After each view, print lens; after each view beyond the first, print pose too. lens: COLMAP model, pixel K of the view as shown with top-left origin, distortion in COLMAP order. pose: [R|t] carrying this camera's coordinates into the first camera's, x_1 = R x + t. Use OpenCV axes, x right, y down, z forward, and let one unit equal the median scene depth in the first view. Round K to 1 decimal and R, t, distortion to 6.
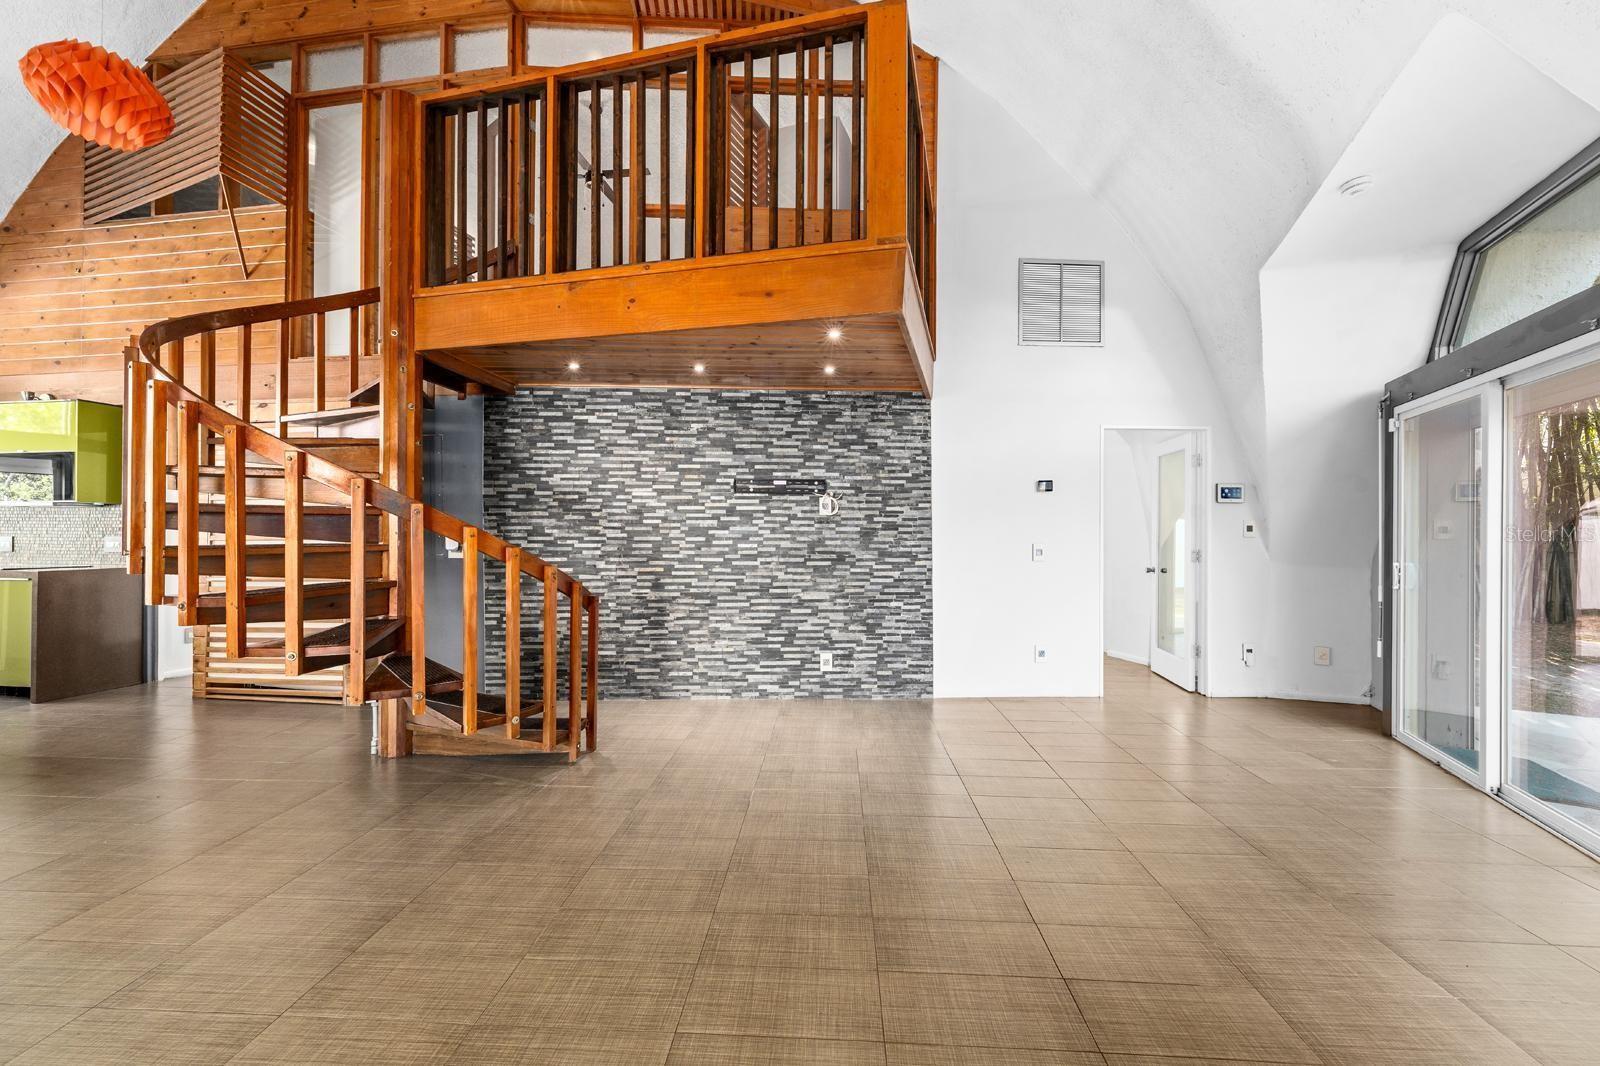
lens RADIAL K [[649.0, 0, 806.8], [0, 649.0, 530.8], [0, 0, 1]] dist [0.000708, -0.000267]
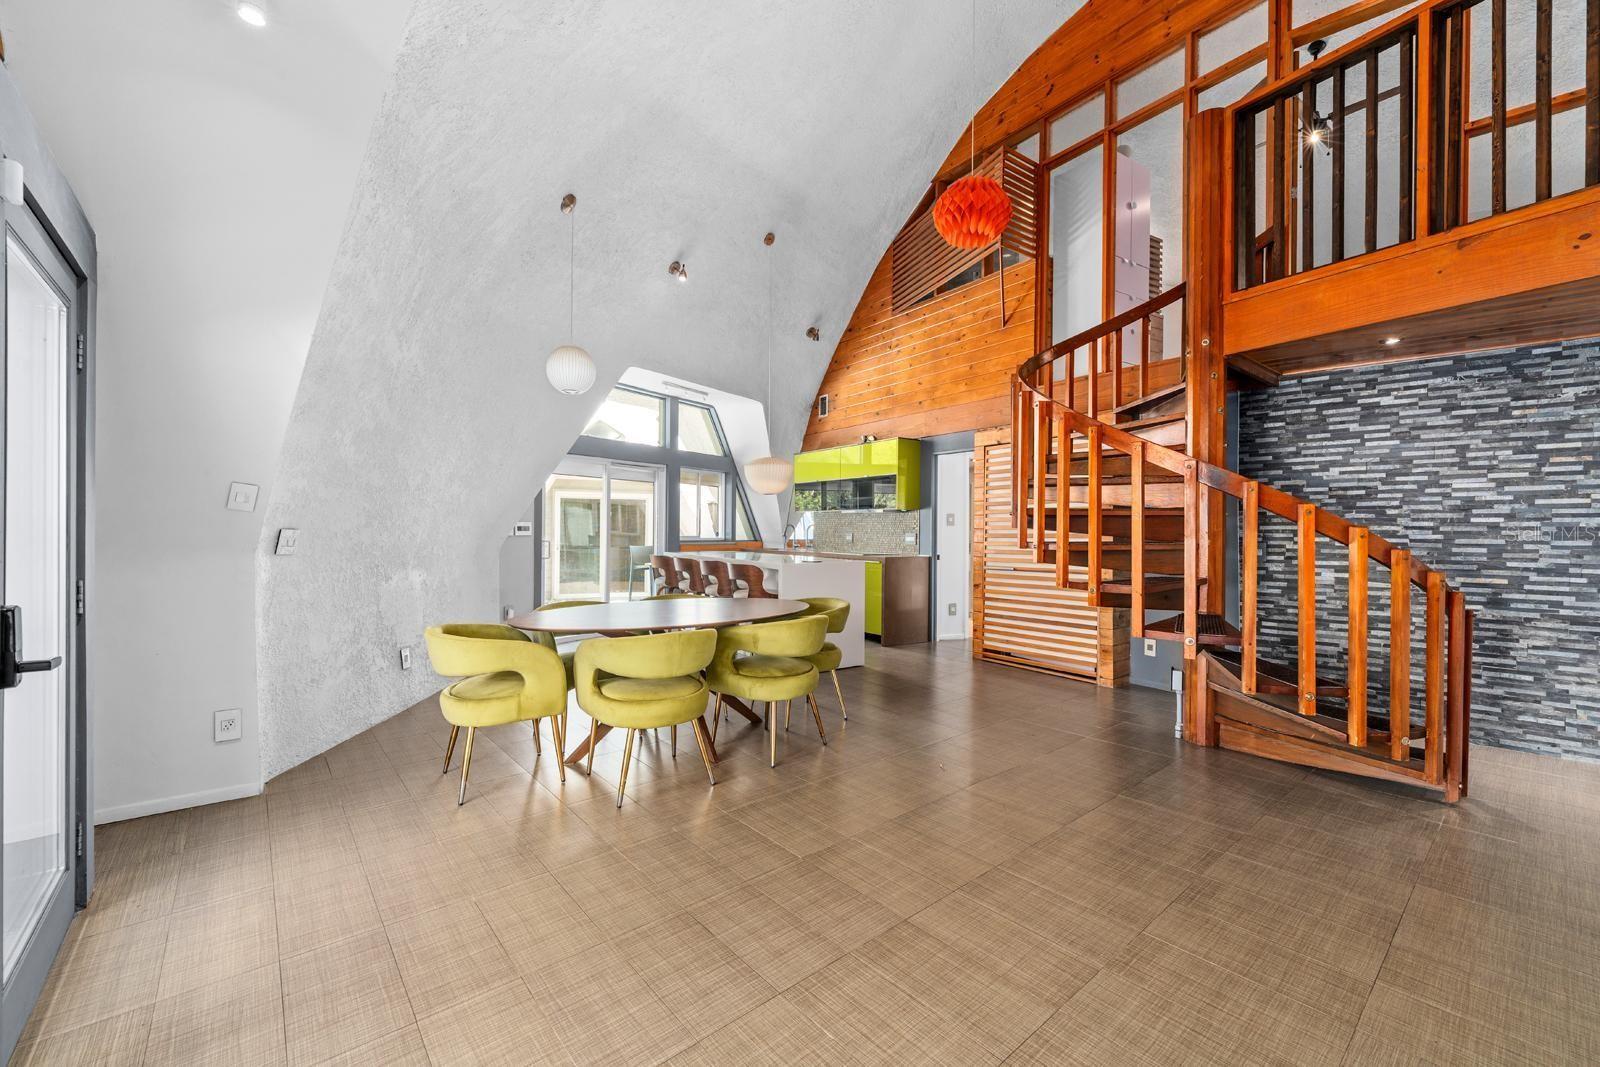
lens RADIAL K [[655.3, 0, 800.0], [0, 655.3, 529.9], [0, 0, 1]] dist [0.000402, -0.000042]
pose [[0.689583, 0.003103, -0.724200, -0.236983], [-0.003440, 0.999994, 0.001009, -0.000065], [0.724199, 0.001796, 0.689589, -0.153441]]
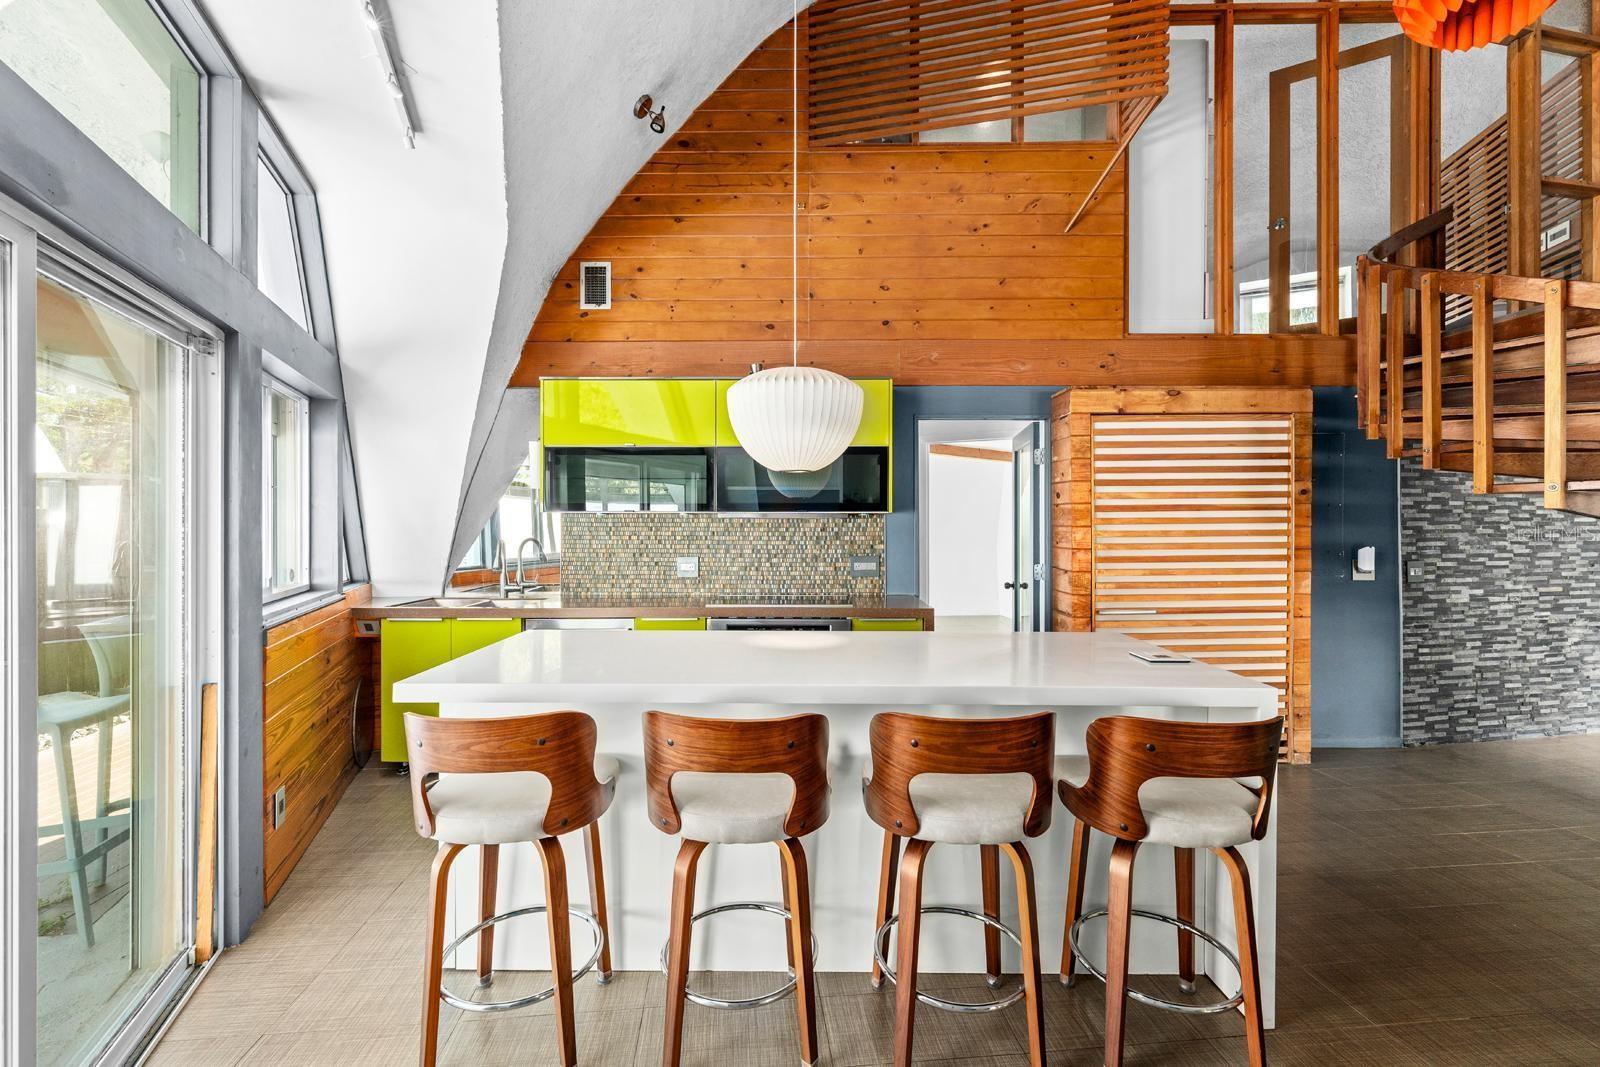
lens RADIAL K [[655.3, 0, 800.0], [0, 655.3, 529.9], [0, 0, 1]] dist [0.000402, -0.000042]
pose [[0.987826, -0.005220, 0.155473, -1.393701], [0.004505, 0.999978, 0.004949, -0.030699], [-0.155496, -0.004188, 0.987828, 0.273585]]
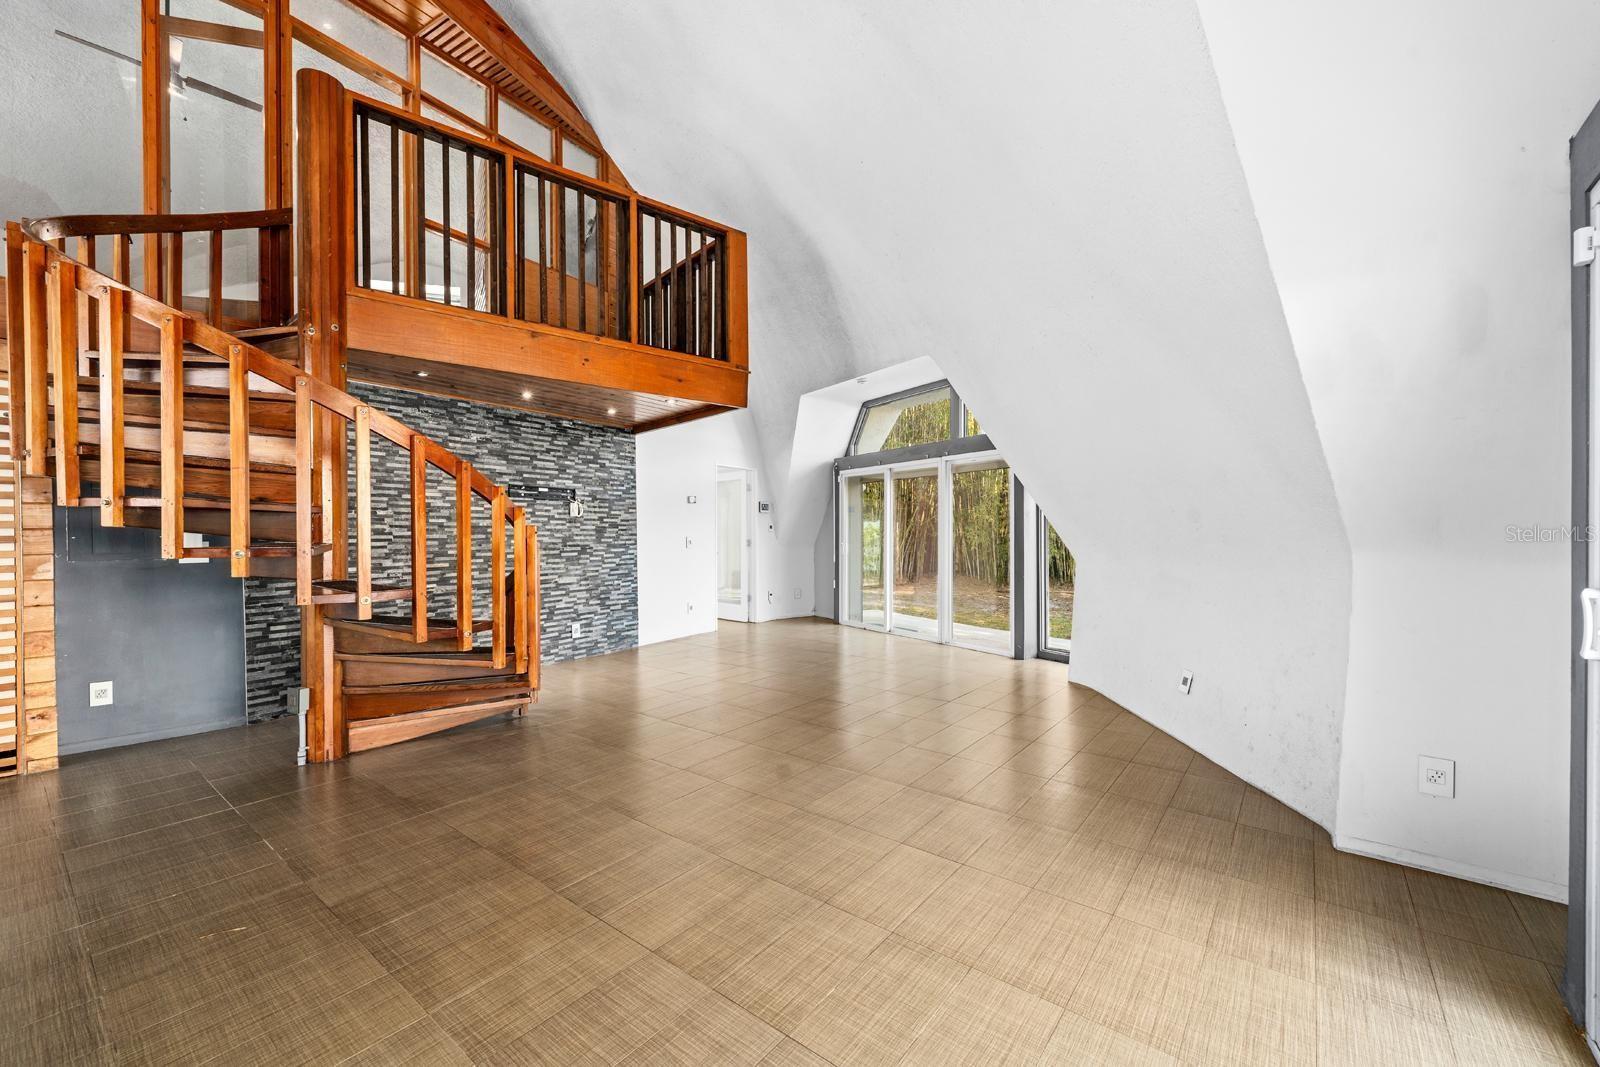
lens RADIAL K [[650.3, 0, 799.2], [0, 650.3, 538.0], [0, 0, 1]] dist [0.000350, -0.000116]
pose [[0.572099, -0.013424, 0.820075, -0.775920], [0.002004, 0.999886, 0.014969, -0.000324], [-0.820182, -0.006920, 0.572061, -0.102029]]
